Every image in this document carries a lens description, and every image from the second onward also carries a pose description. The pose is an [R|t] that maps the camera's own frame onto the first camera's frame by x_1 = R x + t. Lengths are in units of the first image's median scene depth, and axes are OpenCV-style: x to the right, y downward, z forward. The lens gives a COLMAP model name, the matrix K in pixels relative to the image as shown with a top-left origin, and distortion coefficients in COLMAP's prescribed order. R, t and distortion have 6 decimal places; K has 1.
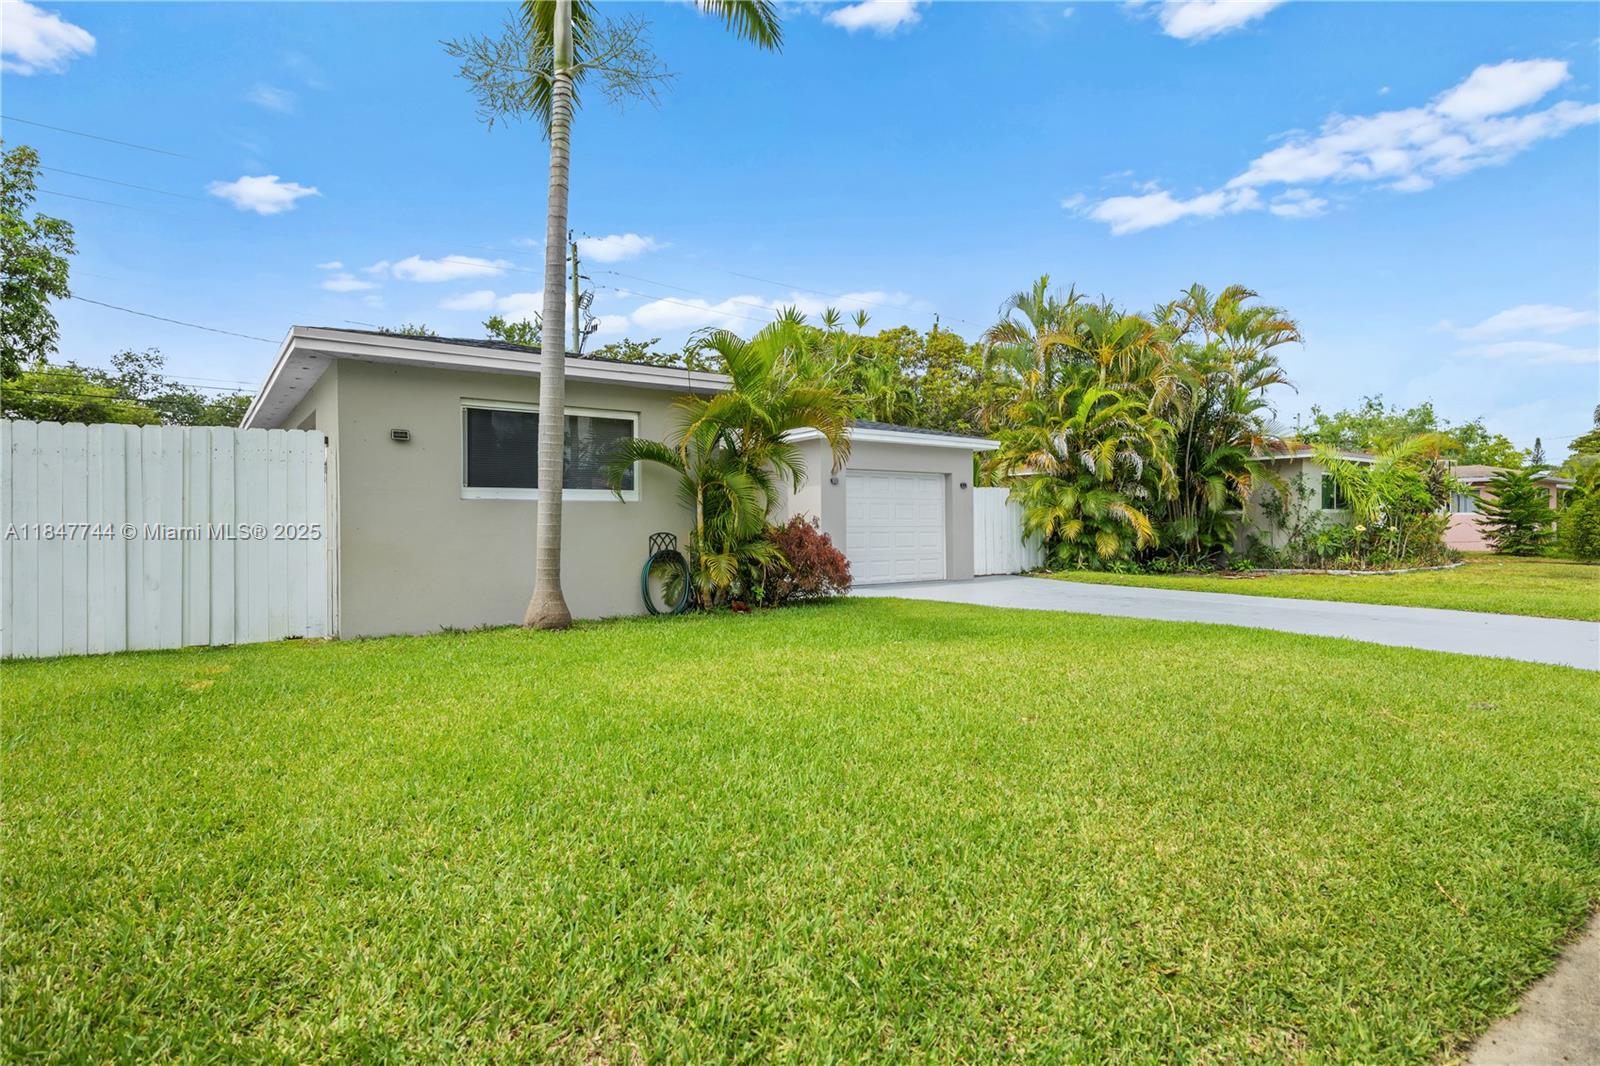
lens RADIAL K [[831.3, 0, 797.9], [0, 831.3, 531.4], [0, 0, 1]] dist [0.002032, 0.000036]
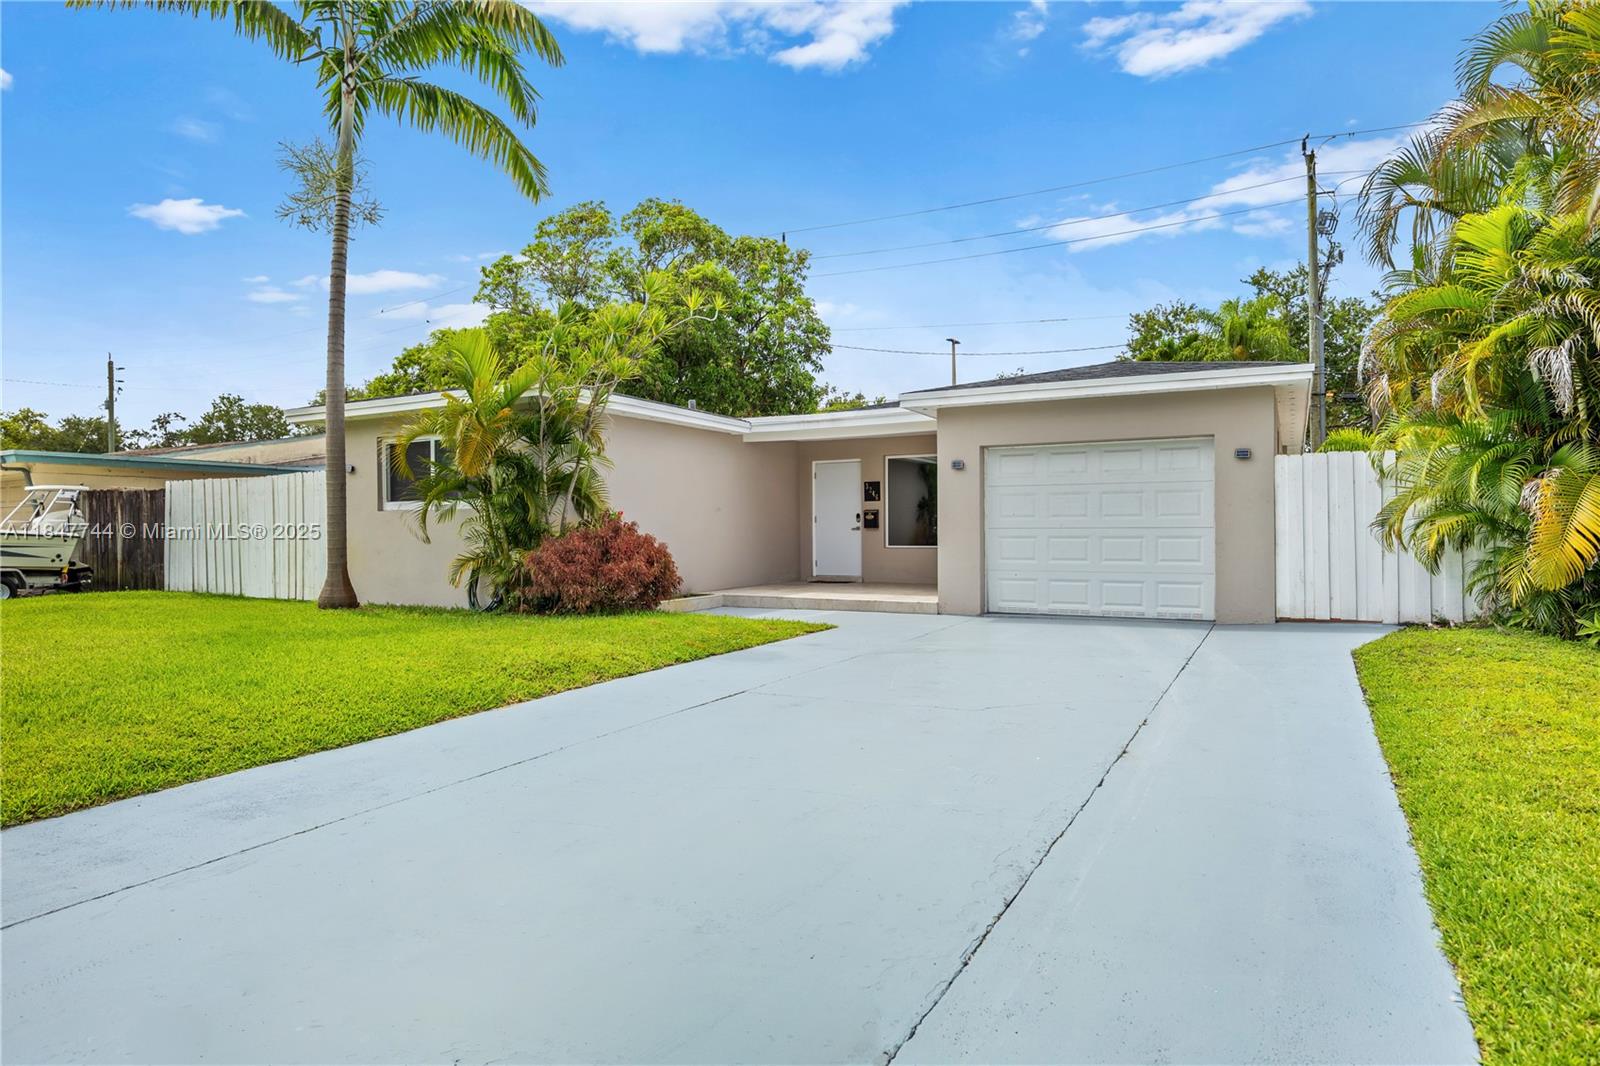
lens RADIAL K [[927.5, 0, 800.0], [0, 927.5, 533.0], [0, 0, 1]] dist [-0.004053, -0.000434]
pose [[0.436706, 0.004758, -0.899592, 0.628655], [-0.001289, 0.999988, 0.004664, -0.005285], [0.899604, -0.000877, 0.436707, 0.463905]]
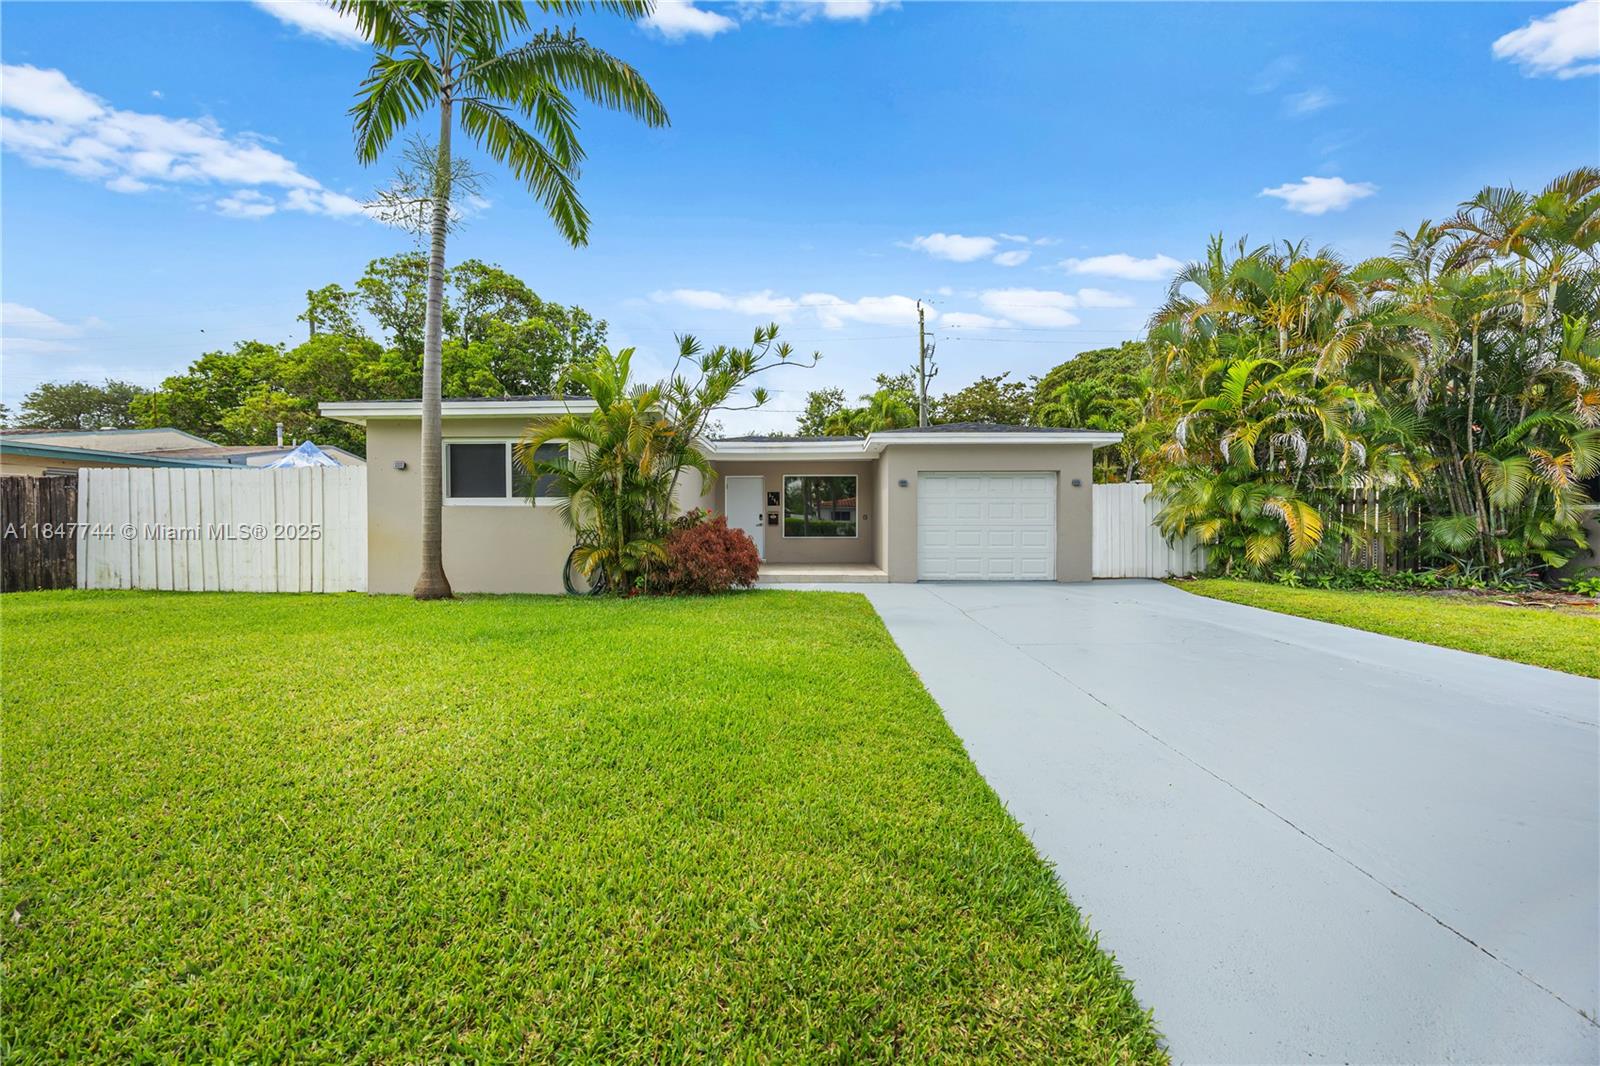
lens RADIAL K [[608.3, 0, 807.1], [0, 608.3, 531.3], [0, 0, 1]] dist [-0.001608, 0.000024]
pose [[0.797779, 0.010567, -0.602858, 0.374473], [-0.006341, 0.999938, 0.009136, -0.004202], [0.602917, -0.003466, 0.797796, 0.258213]]
